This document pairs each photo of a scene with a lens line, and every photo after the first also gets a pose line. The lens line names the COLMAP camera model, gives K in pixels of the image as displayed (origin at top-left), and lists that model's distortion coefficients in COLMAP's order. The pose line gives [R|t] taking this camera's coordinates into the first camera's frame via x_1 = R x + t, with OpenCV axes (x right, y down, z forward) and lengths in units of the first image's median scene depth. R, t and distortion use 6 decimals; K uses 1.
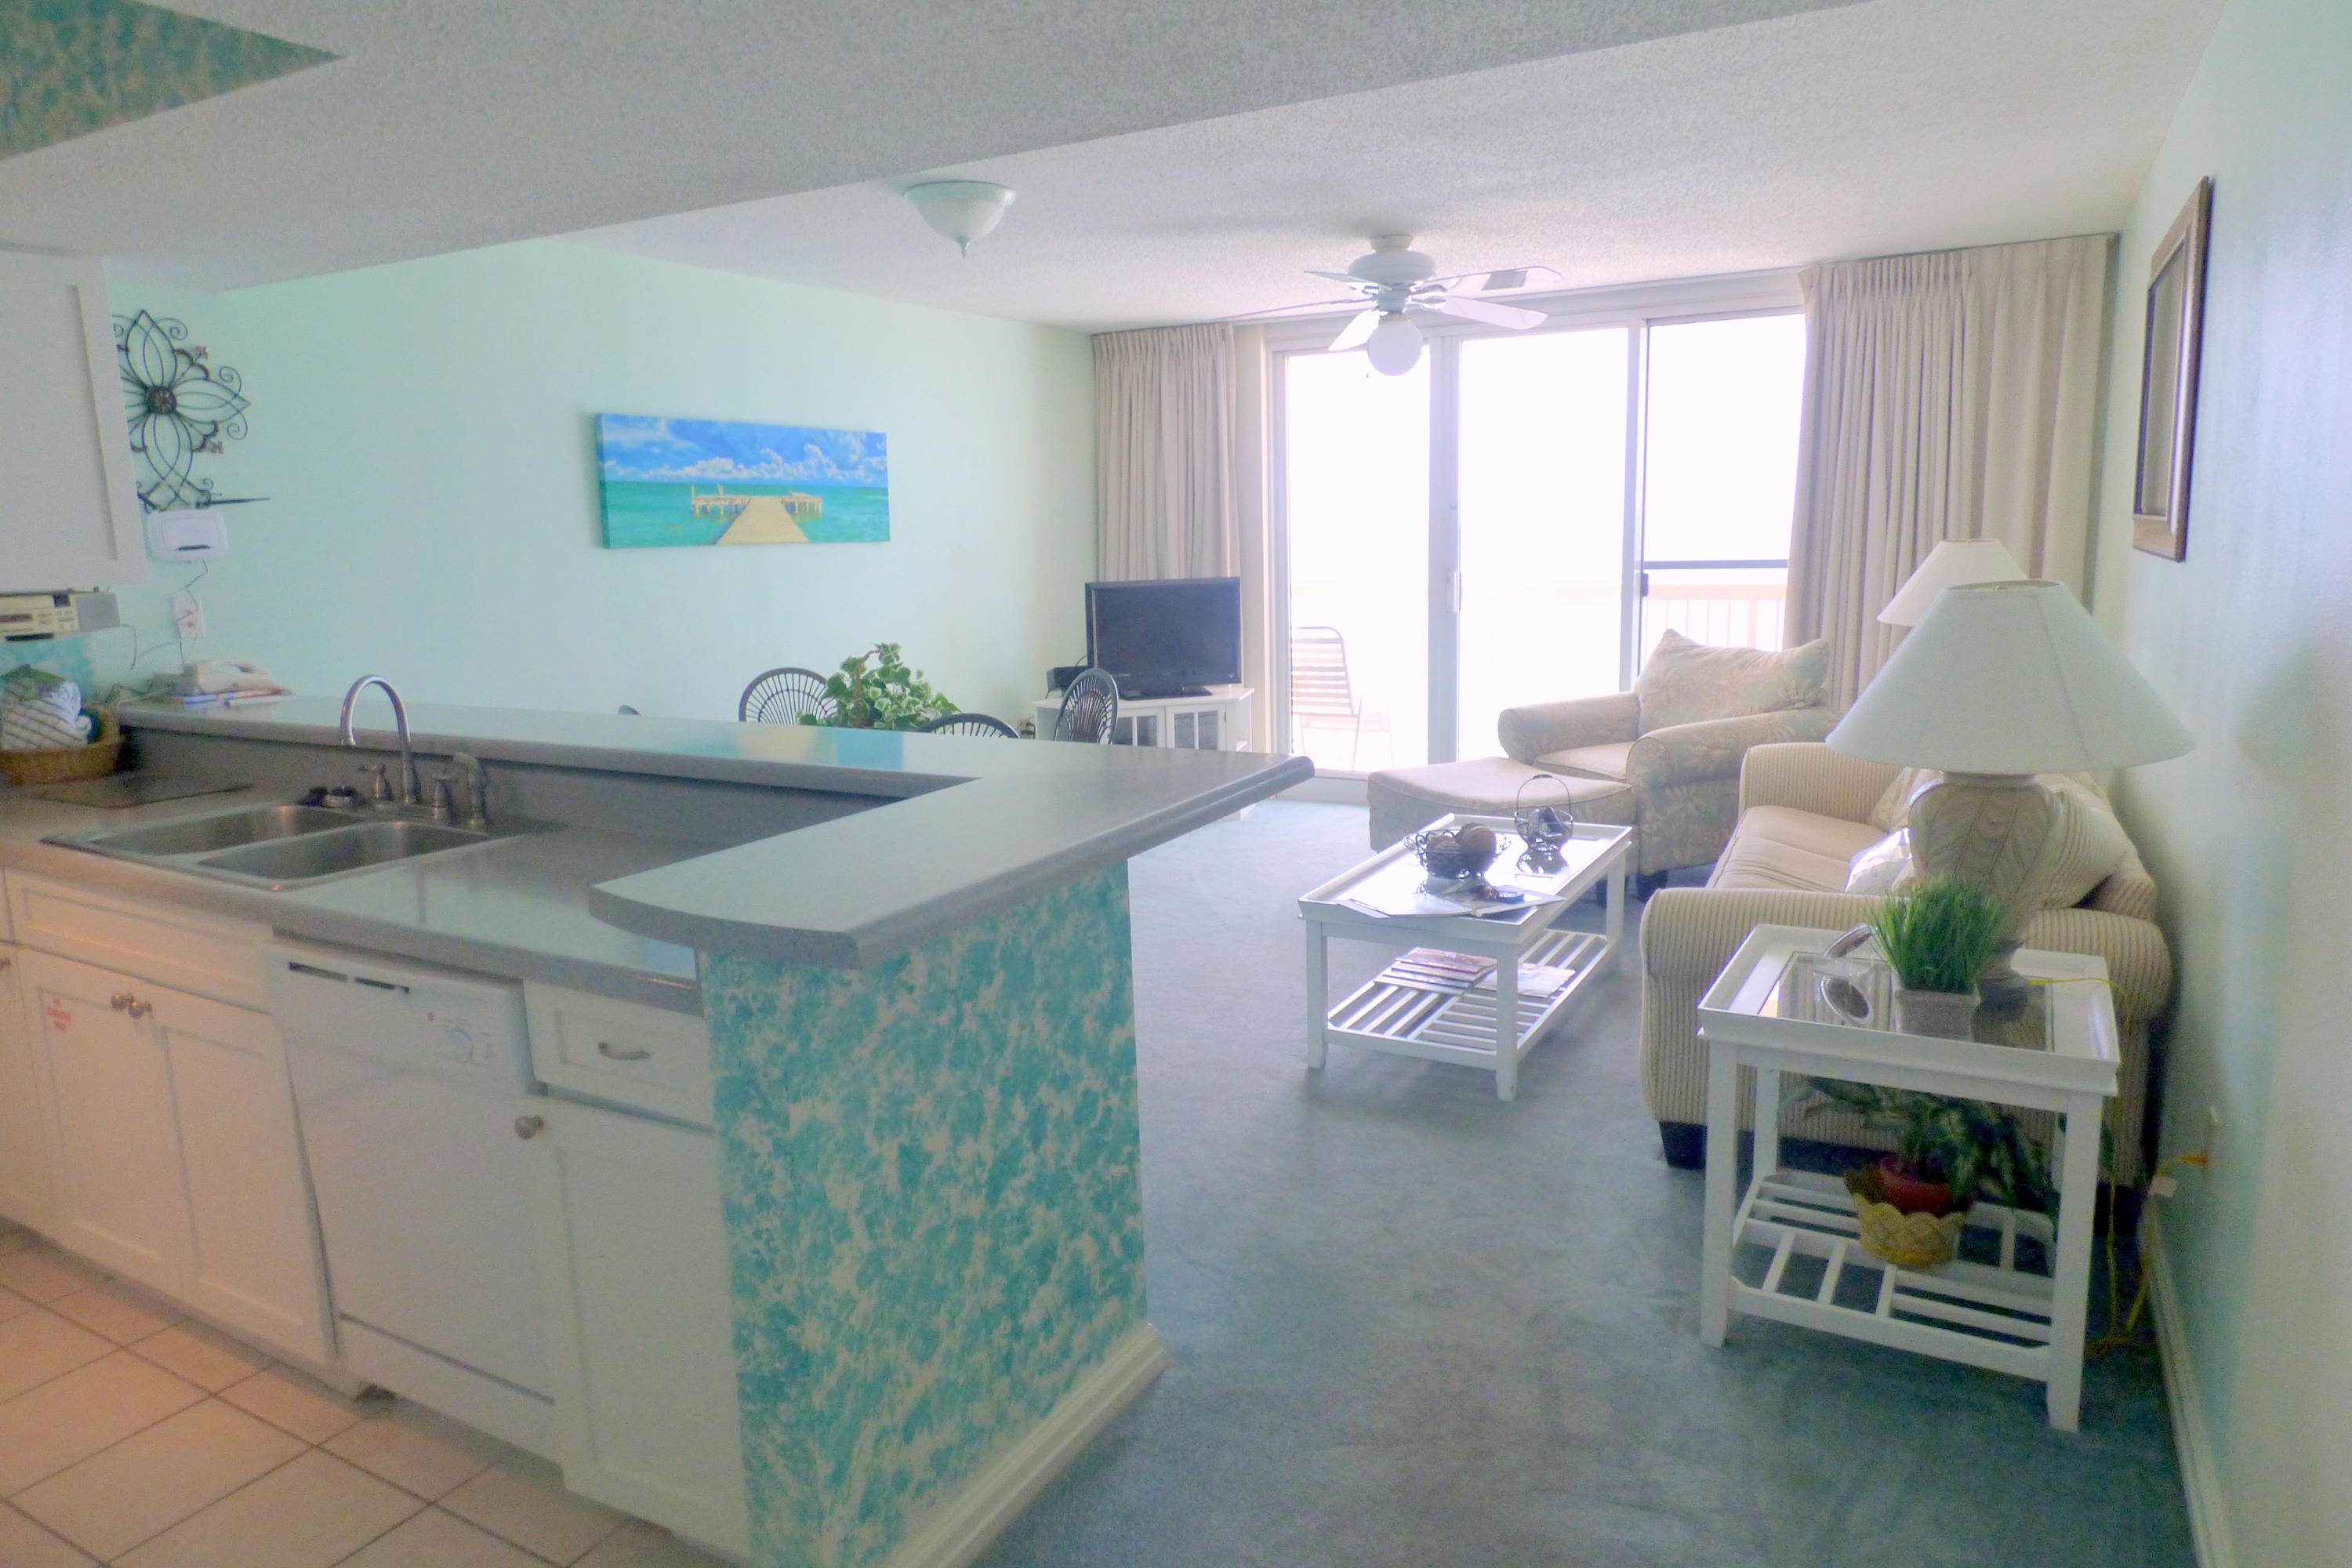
lens RADIAL K [[1456.3, 0, 1170.6], [0, 1456.3, 773.2], [0, 0, 1]] dist [-0.004283, 0.002618]
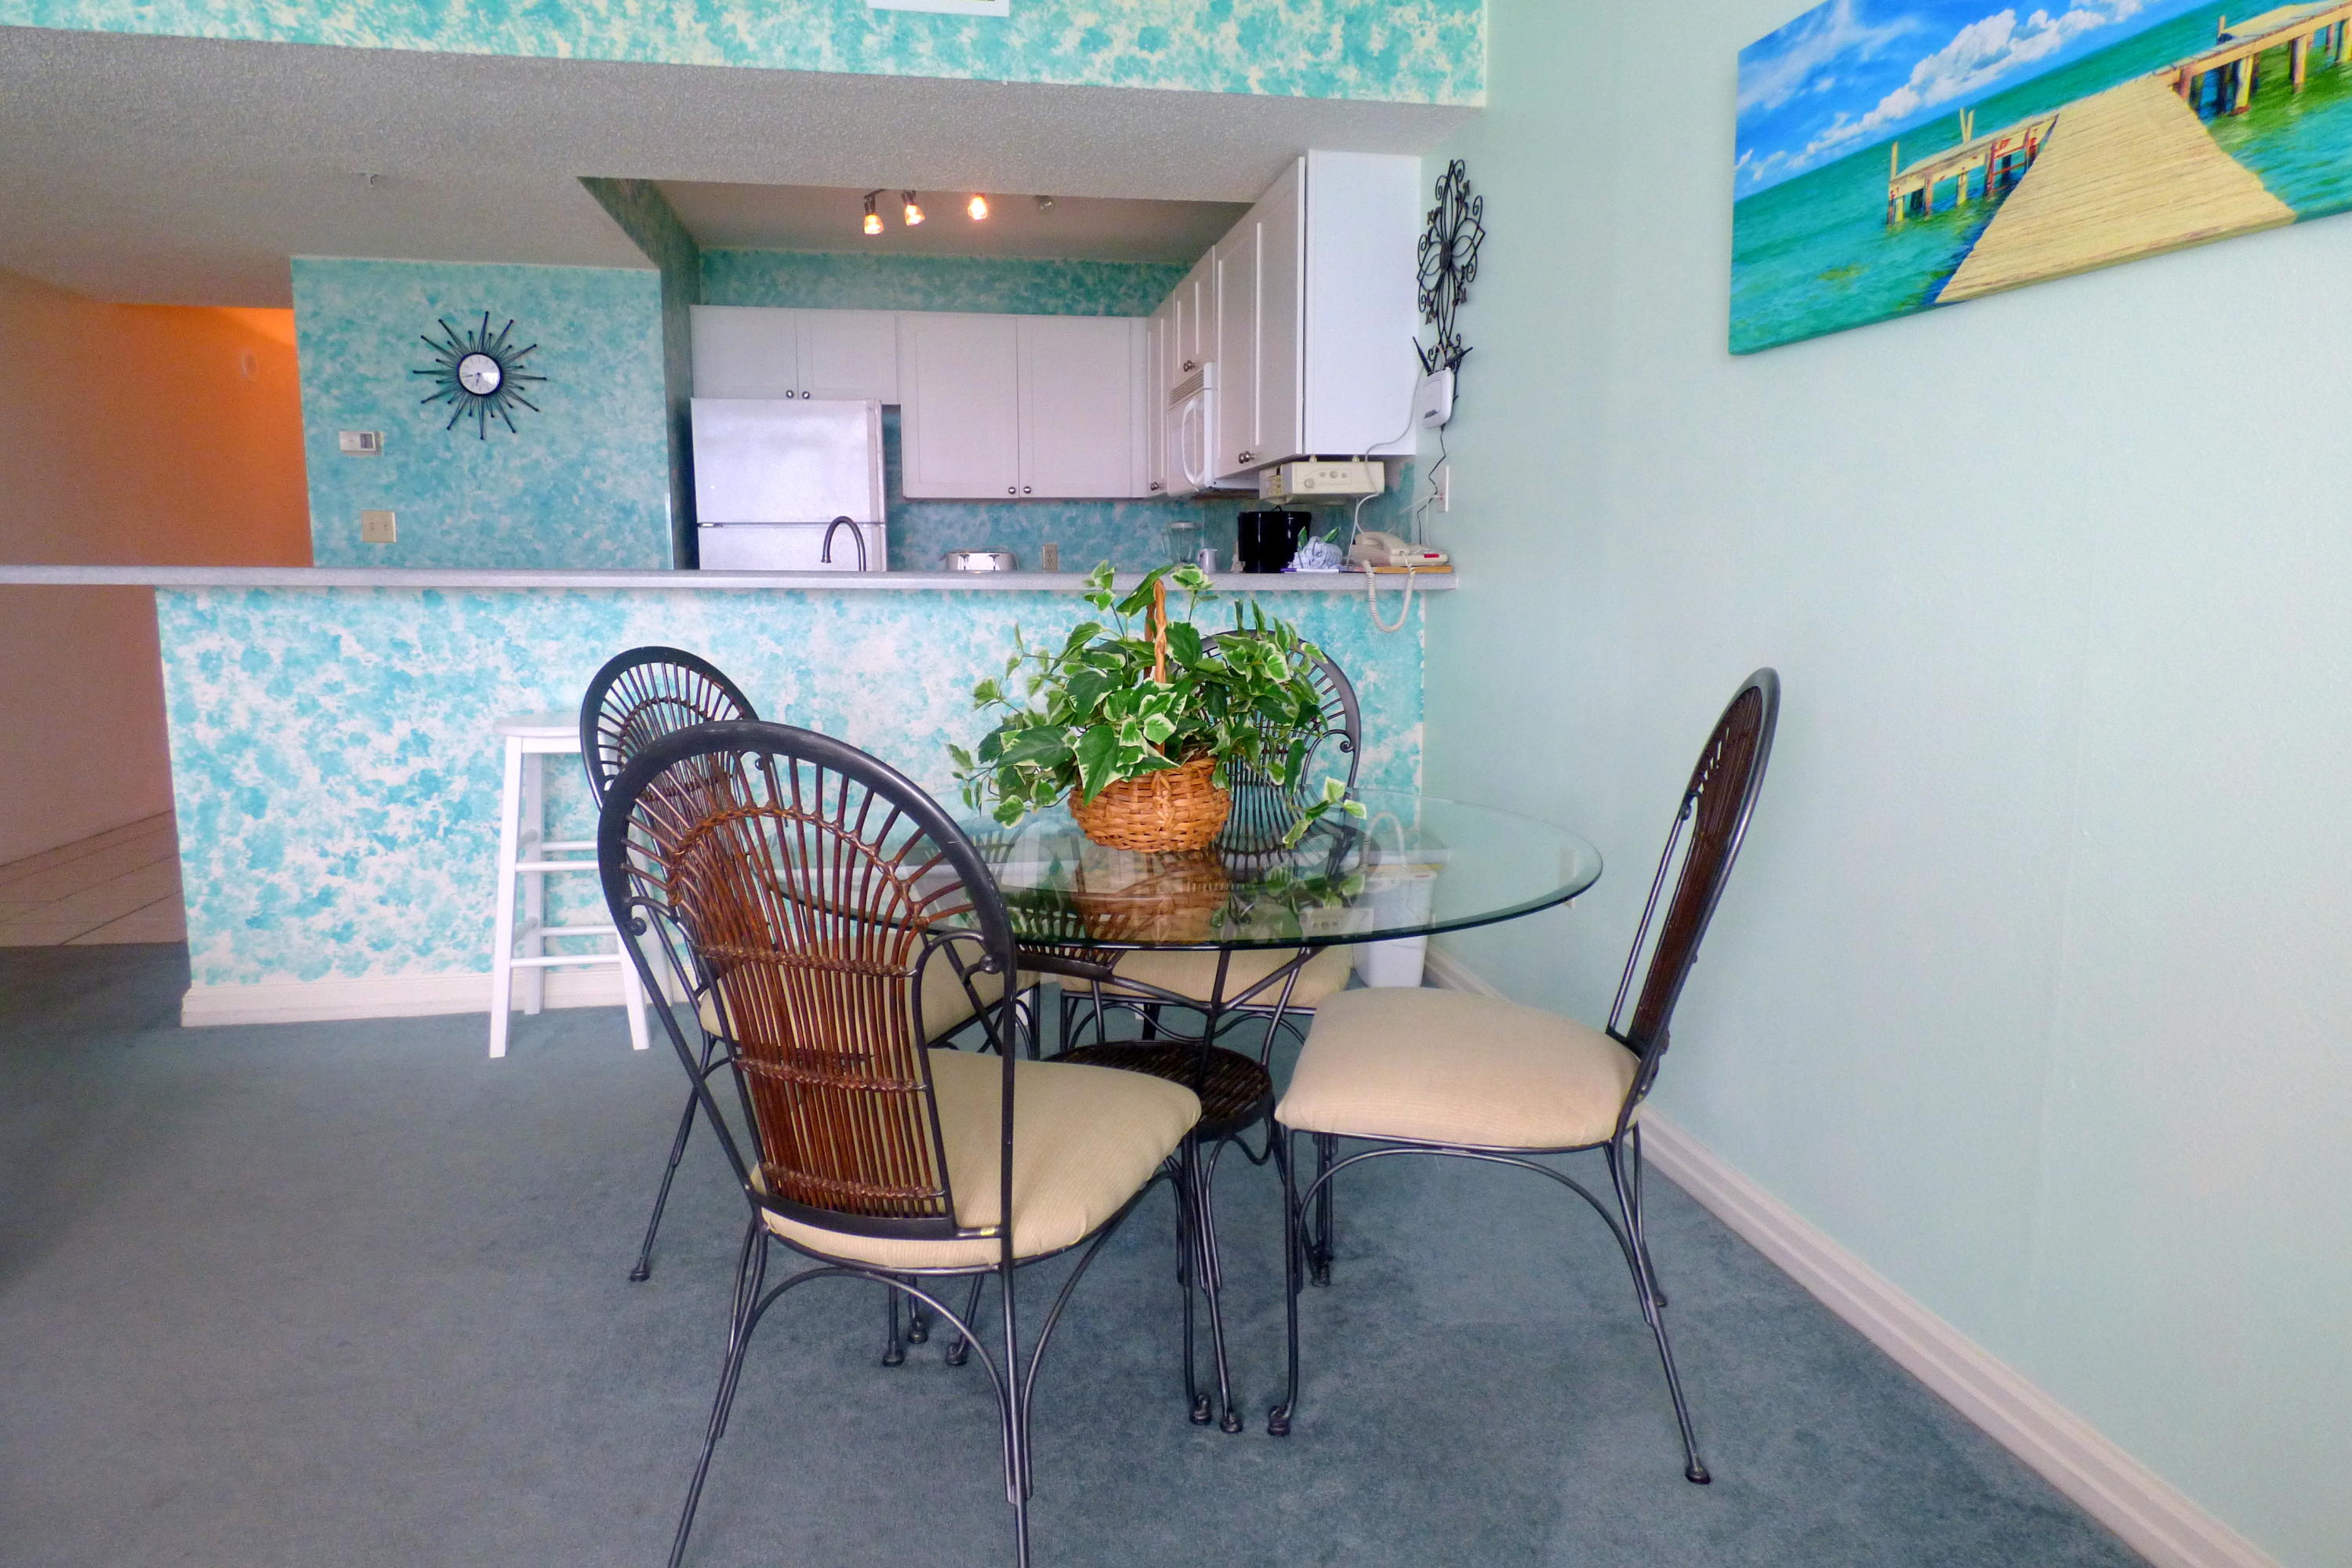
lens RADIAL K [[1456.3, 0, 1170.6], [0, 1456.3, 773.2], [0, 0, 1]] dist [-0.004283, 0.002618]
pose [[-0.770174, 0.110372, -0.628212, 0.072133], [-0.091435, 0.955637, 0.279995, -0.176166], [0.631246, 0.273085, -0.725915, 1.580198]]
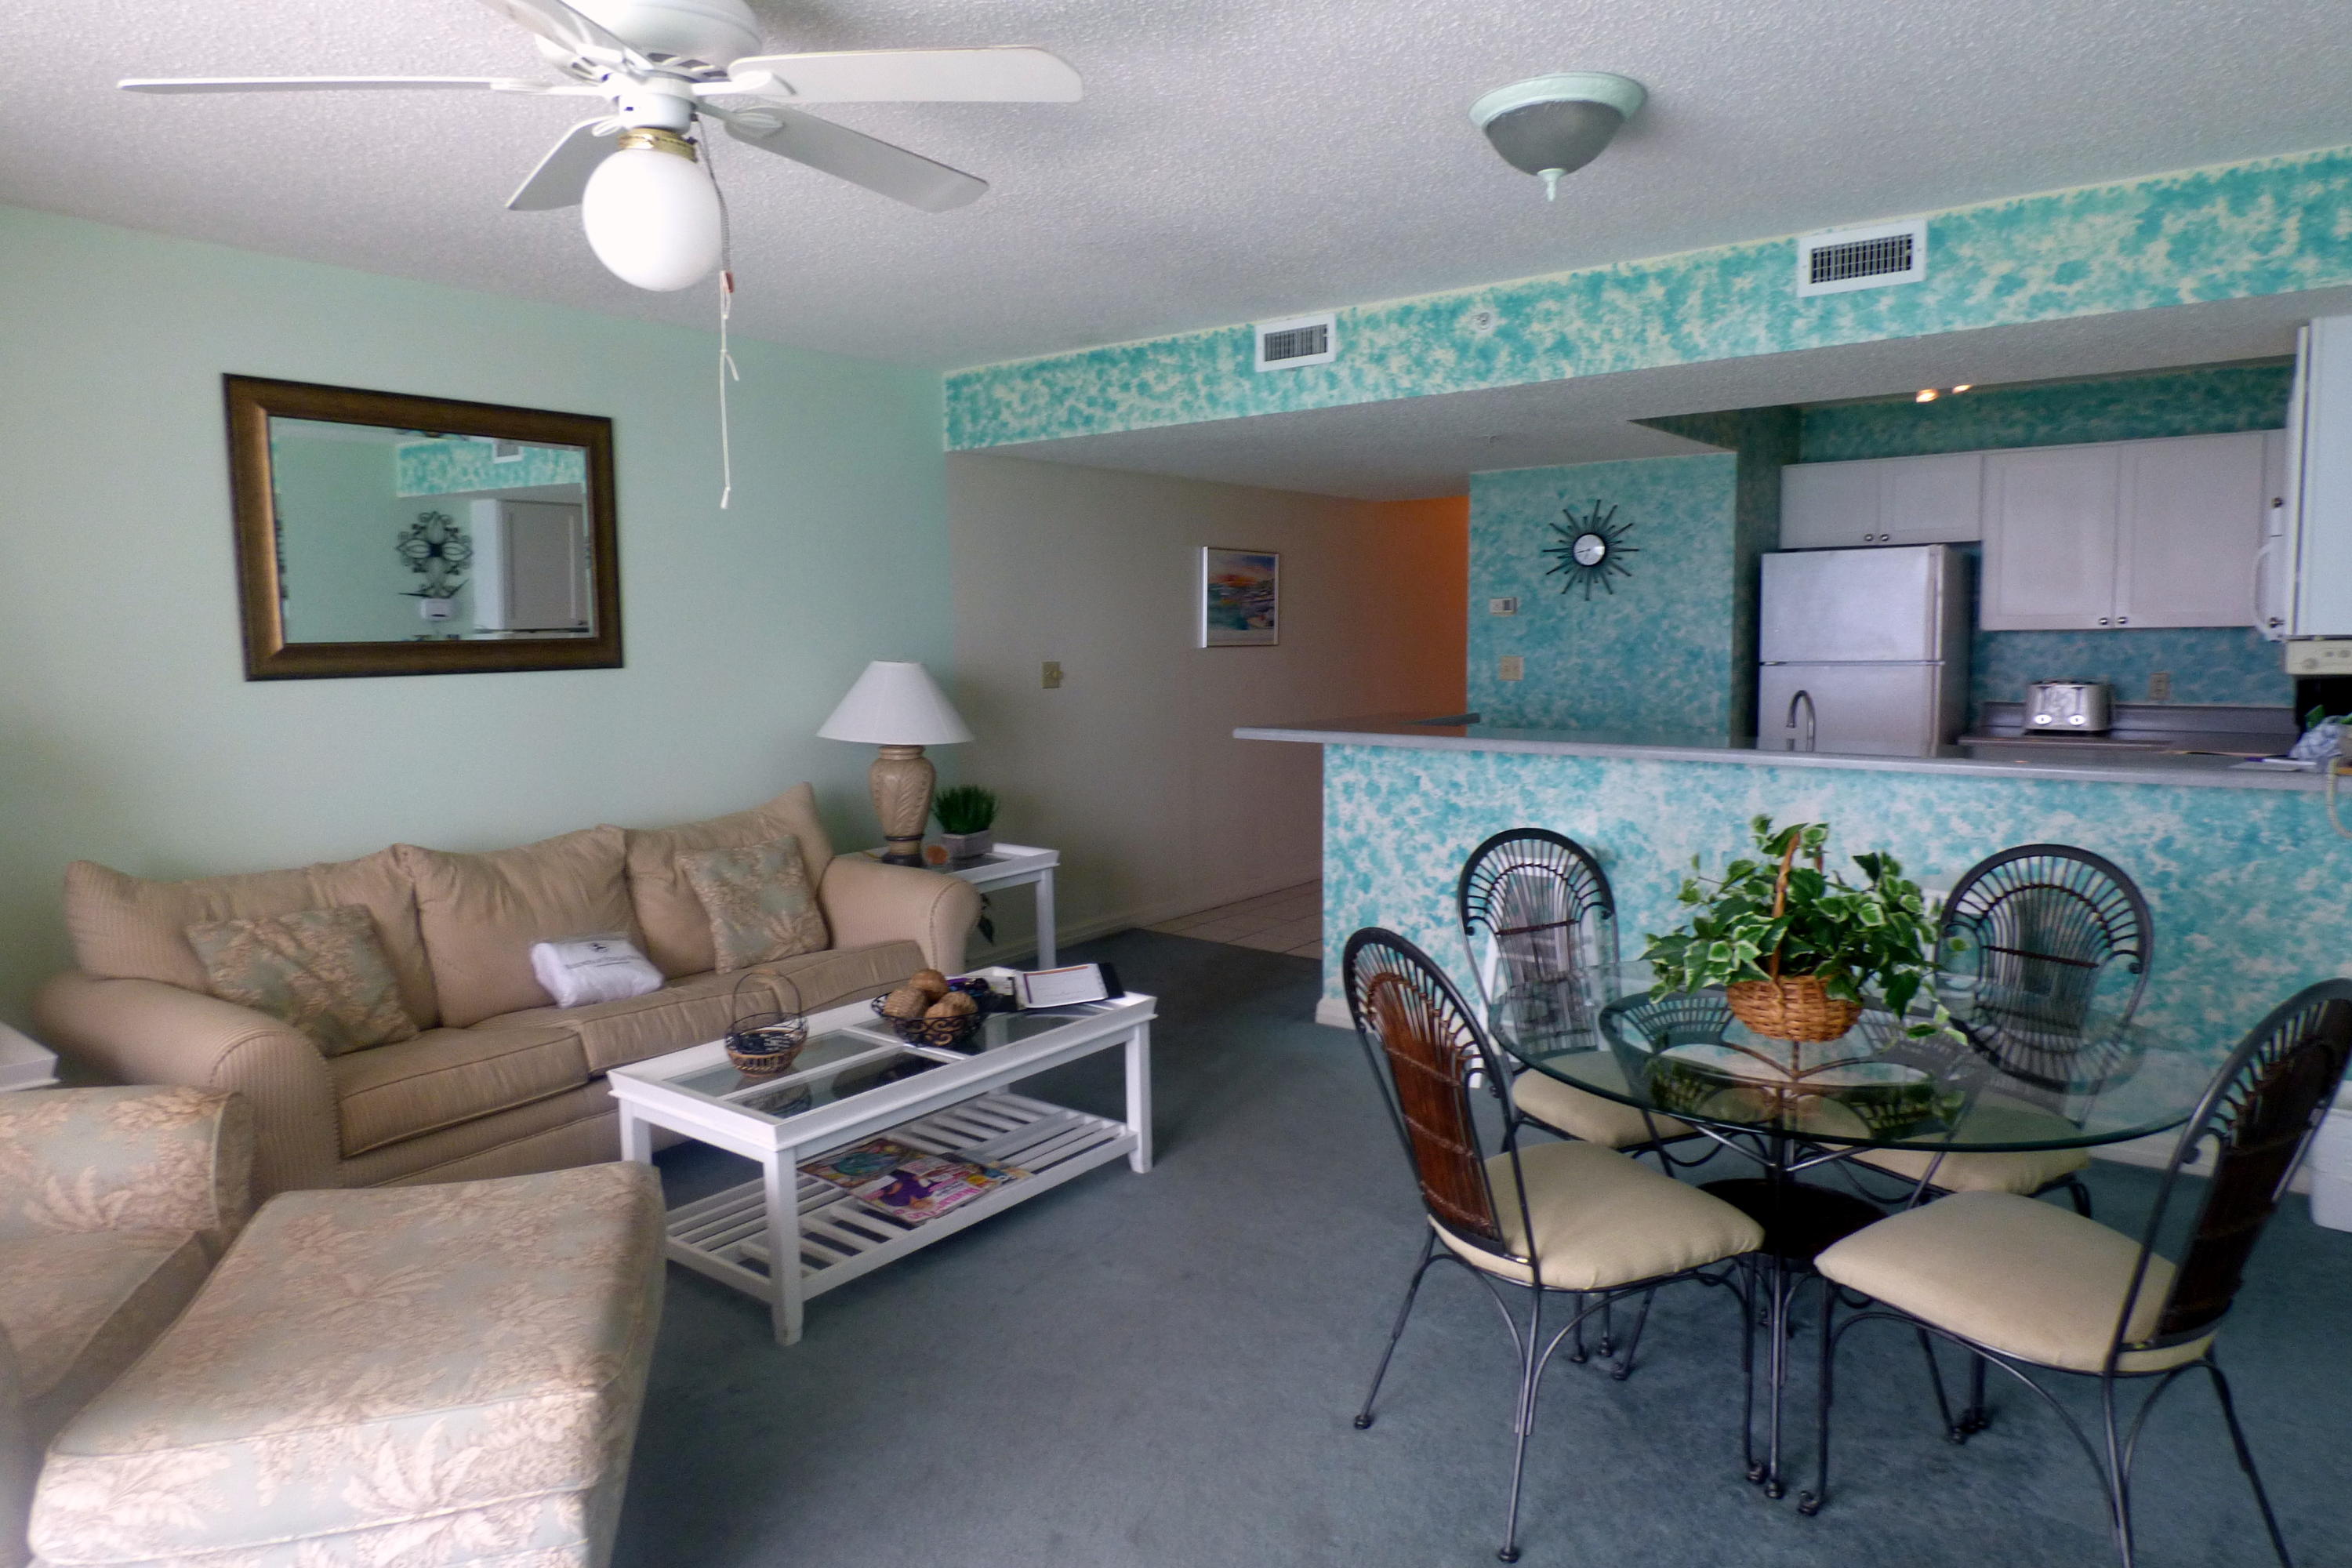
lens RADIAL K [[1444.6, 0, 1180.5], [0, 1444.6, 770.6], [0, 0, 1]] dist [0.005345, -0.020461]
pose [[-0.991316, 0.024531, 0.129190, -0.050868], [0.057848, 0.963629, 0.260906, -0.305721], [-0.118091, 0.266114, -0.956681, 1.831035]]
